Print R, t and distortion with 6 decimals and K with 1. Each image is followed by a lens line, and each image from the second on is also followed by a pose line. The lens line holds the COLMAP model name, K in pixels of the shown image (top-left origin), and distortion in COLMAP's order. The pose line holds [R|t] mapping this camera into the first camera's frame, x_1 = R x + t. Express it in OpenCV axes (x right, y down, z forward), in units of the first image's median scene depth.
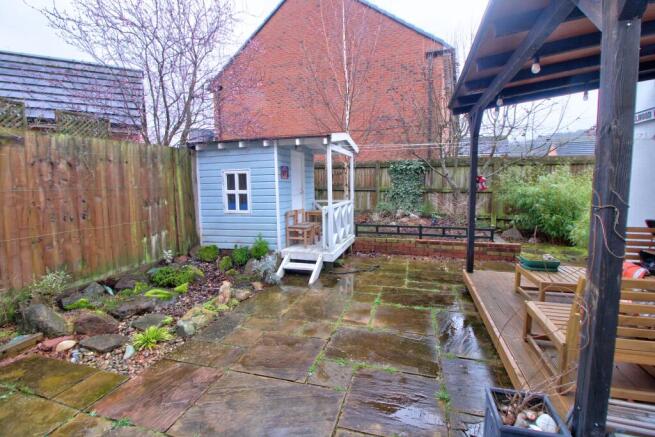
lens RADIAL K [[303.8, 0, 333.1], [0, 303.8, 210.0], [0, 0, 1]] dist [0.001370, -0.013713]
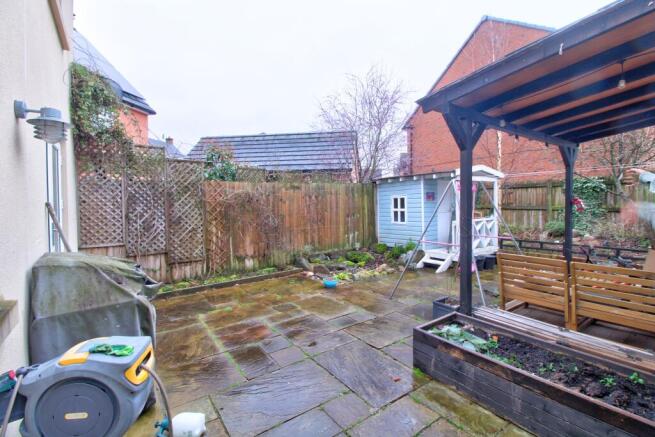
lens RADIAL K [[303.8, 0, 333.1], [0, 303.8, 210.0], [0, 0, 1]] dist [0.001370, -0.013713]
pose [[0.786545, 0.009813, -0.617455, 0.409599], [-0.044437, 0.998181, -0.040742, 0.020431], [0.615932, 0.059483, 0.785550, -0.453688]]
